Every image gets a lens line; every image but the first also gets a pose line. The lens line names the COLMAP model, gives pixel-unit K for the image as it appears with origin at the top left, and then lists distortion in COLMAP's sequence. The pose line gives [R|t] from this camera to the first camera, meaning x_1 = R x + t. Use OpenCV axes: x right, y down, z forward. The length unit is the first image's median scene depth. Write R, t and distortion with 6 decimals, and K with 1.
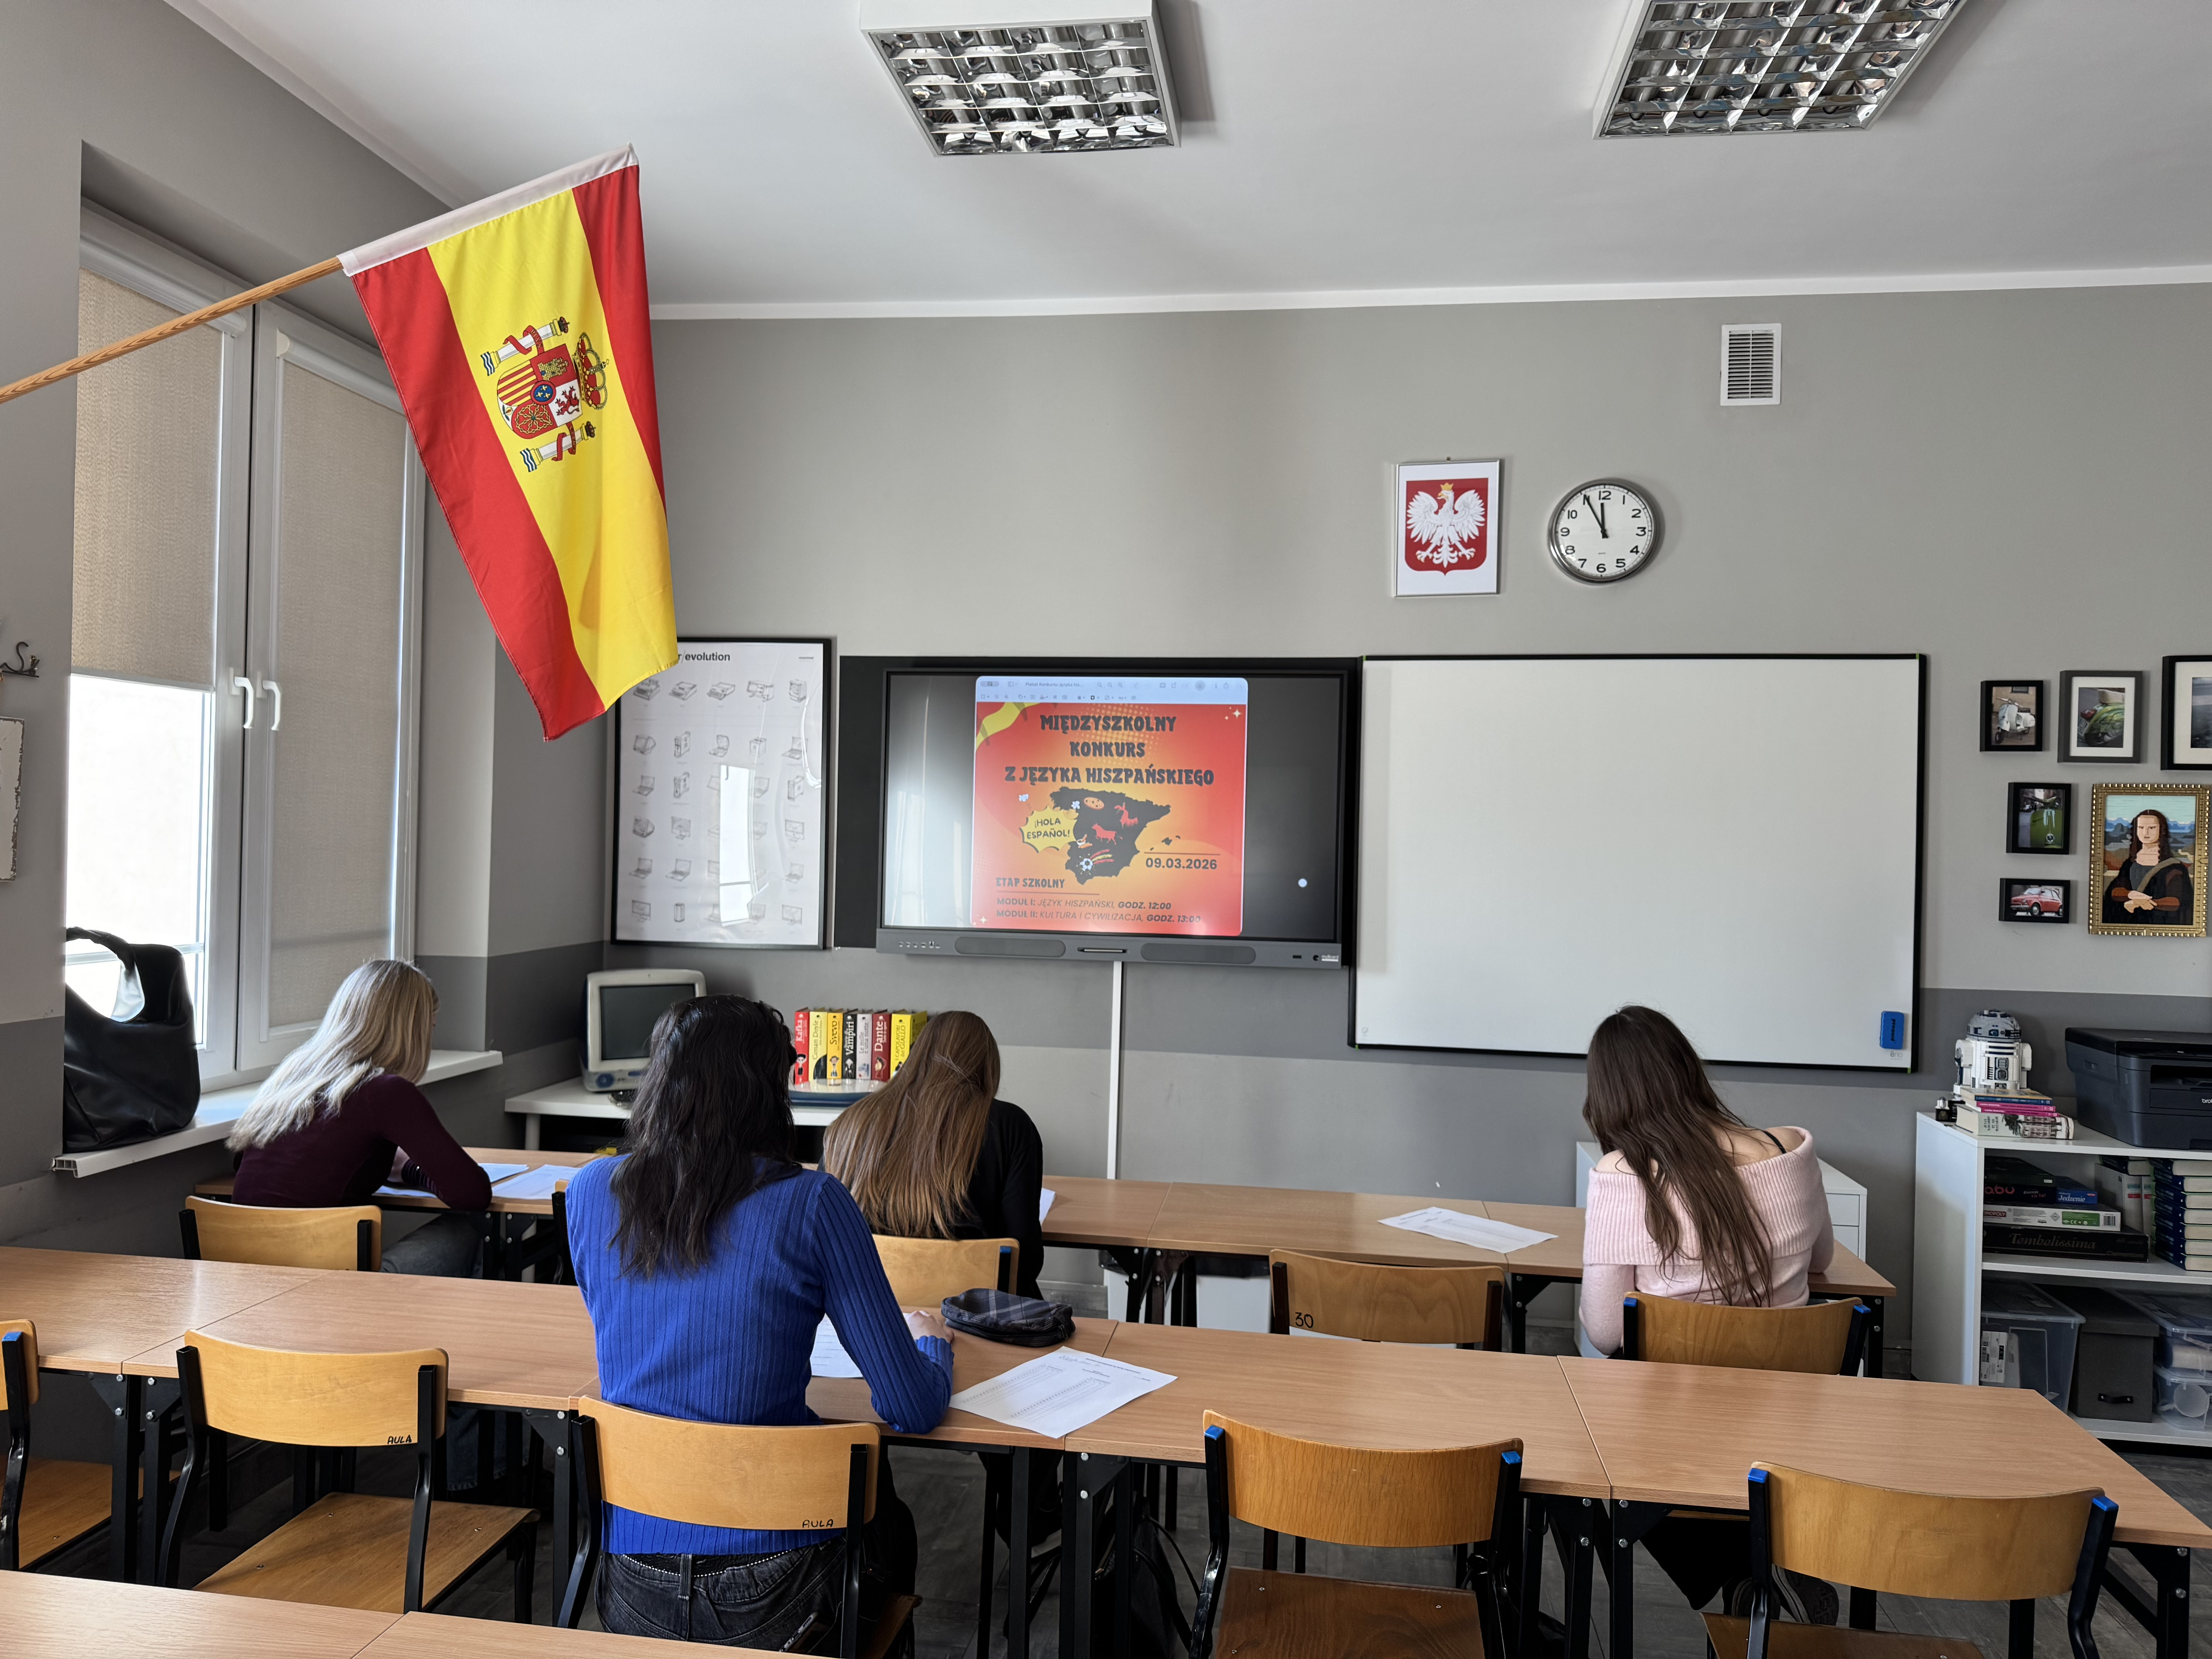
lens RADIAL K [[1607.9, 0, 1106.0], [0, 1607.9, 829.5], [0, 0, 1]] dist [0.002150, -0.089282]
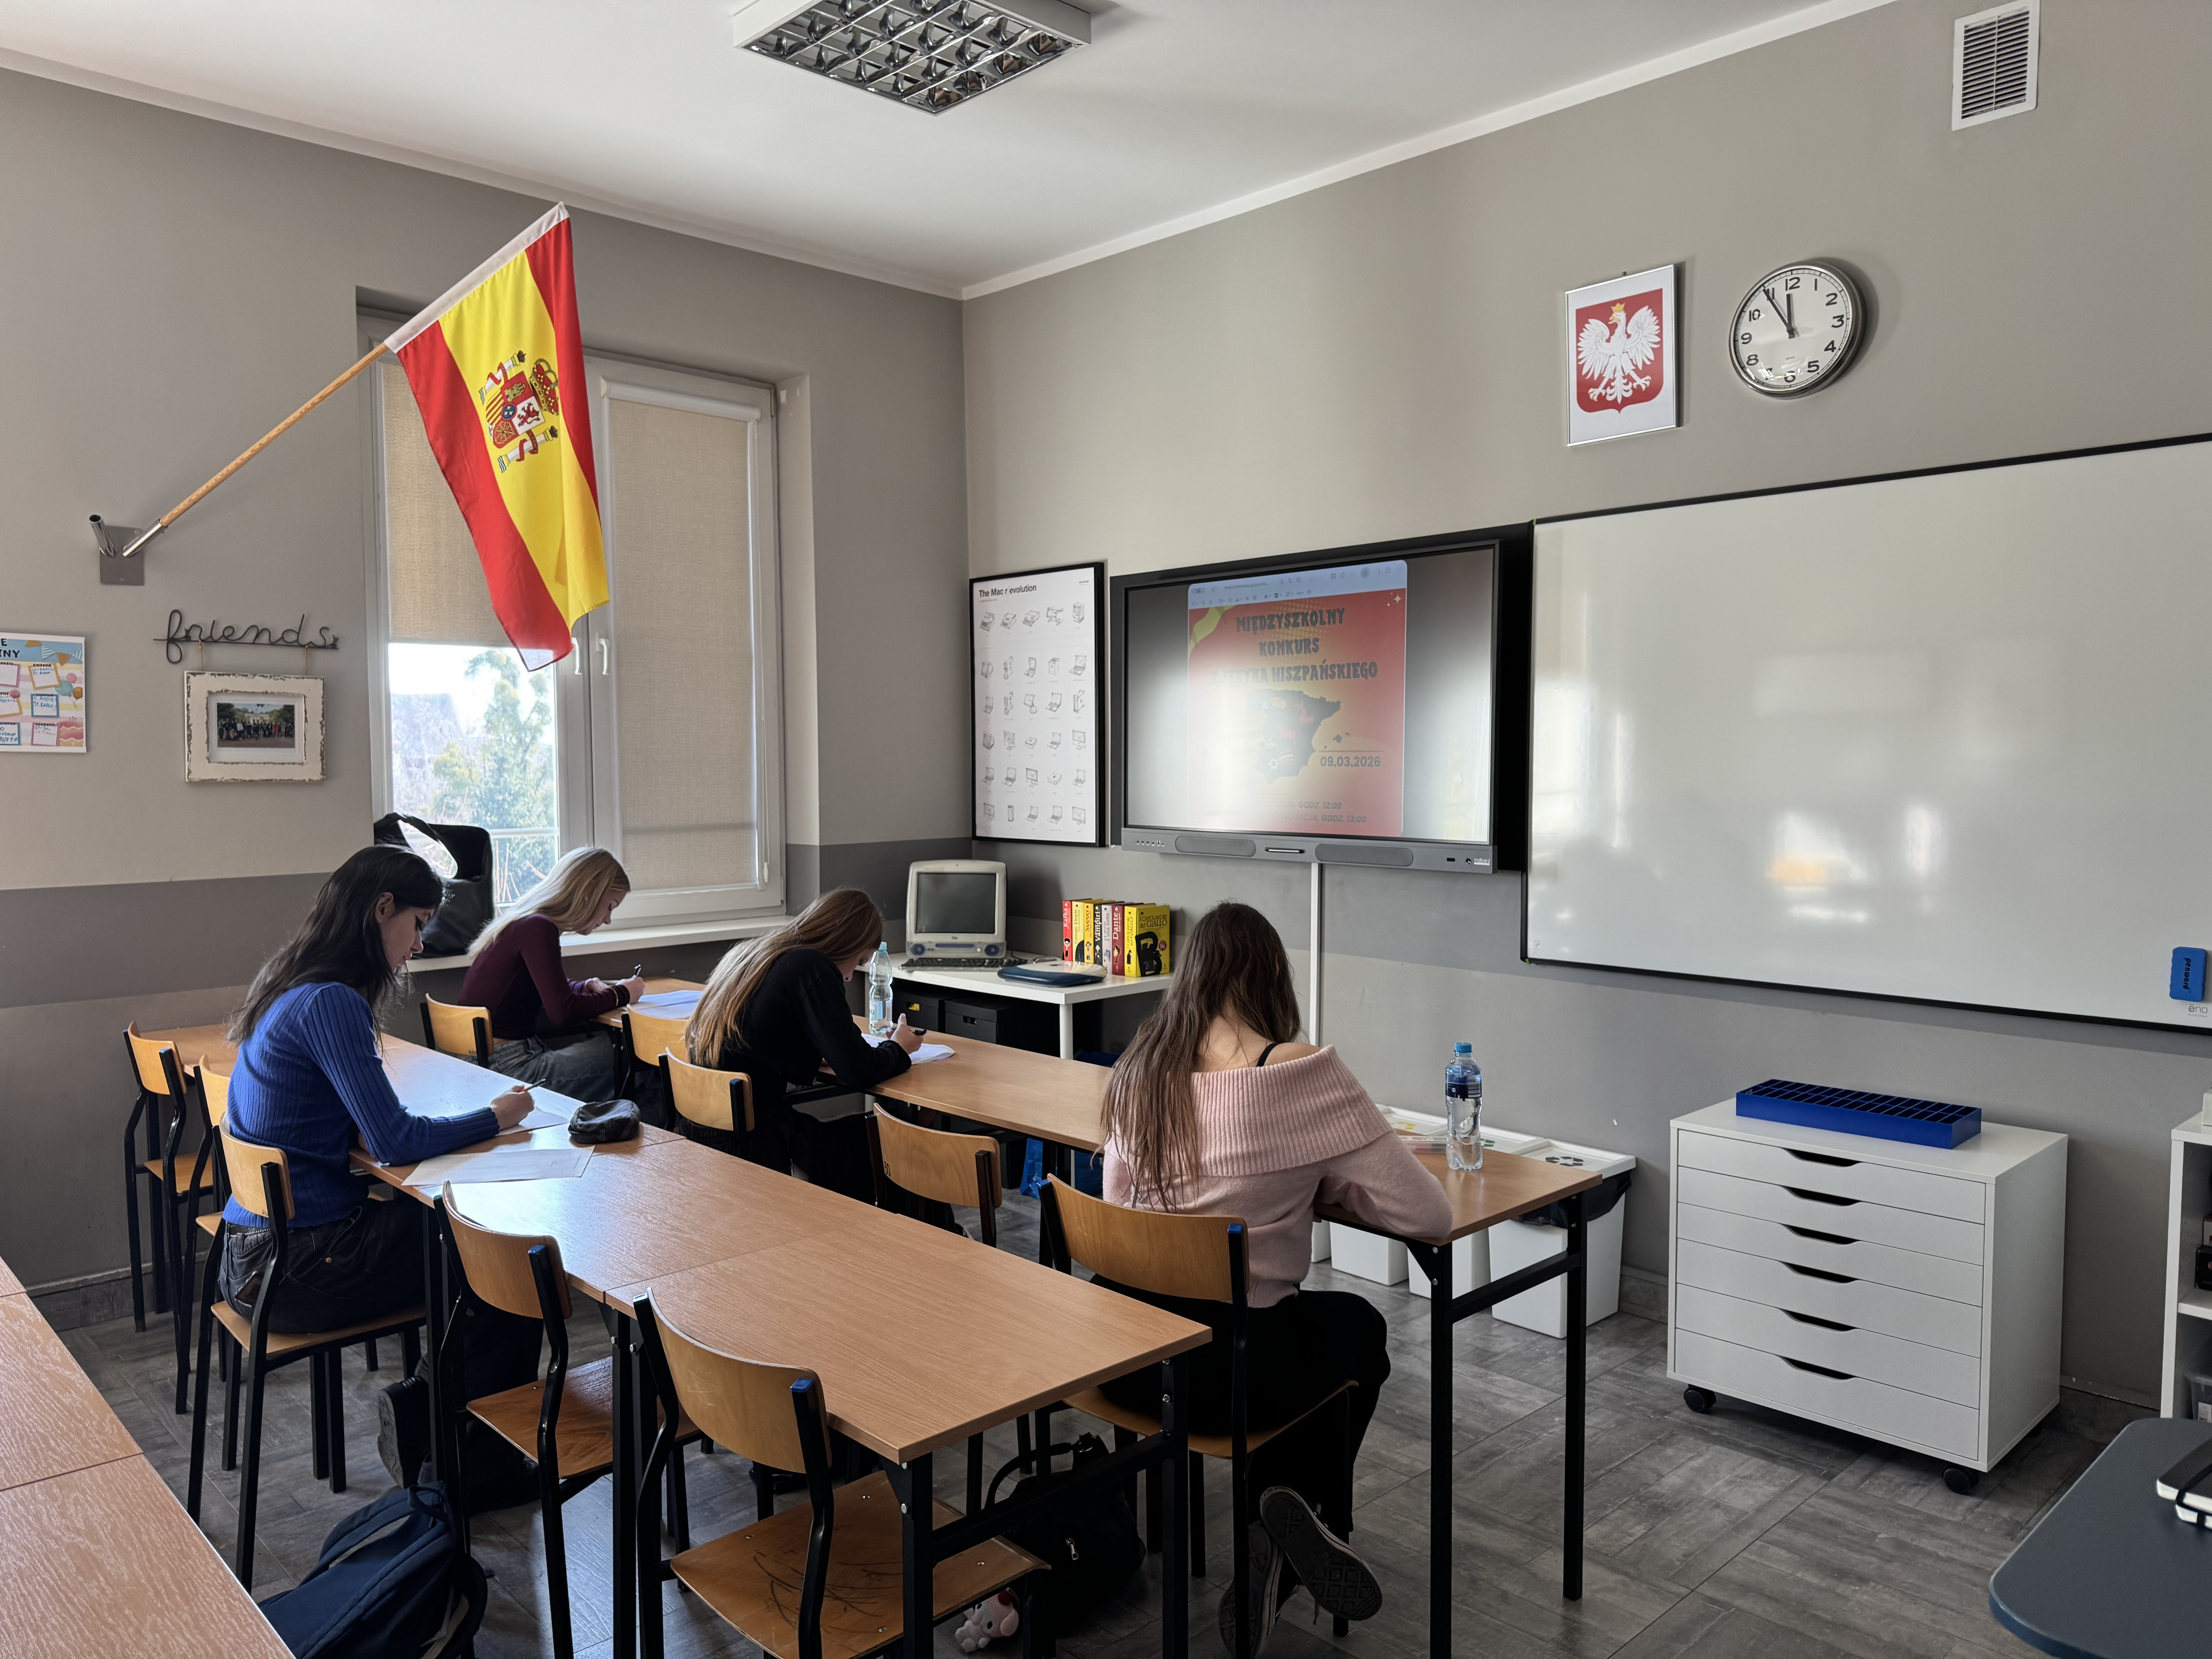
lens RADIAL K [[1549.6, 0, 997.1], [0, 1549.6, 834.0], [0, 0, 1]] dist [0.090594, -0.270651]
pose [[0.768108, 0.008652, -0.640262, 0.487833], [0.023829, 0.998830, 0.042085, 0.021045], [0.639877, -0.047583, 0.767003, 0.149538]]
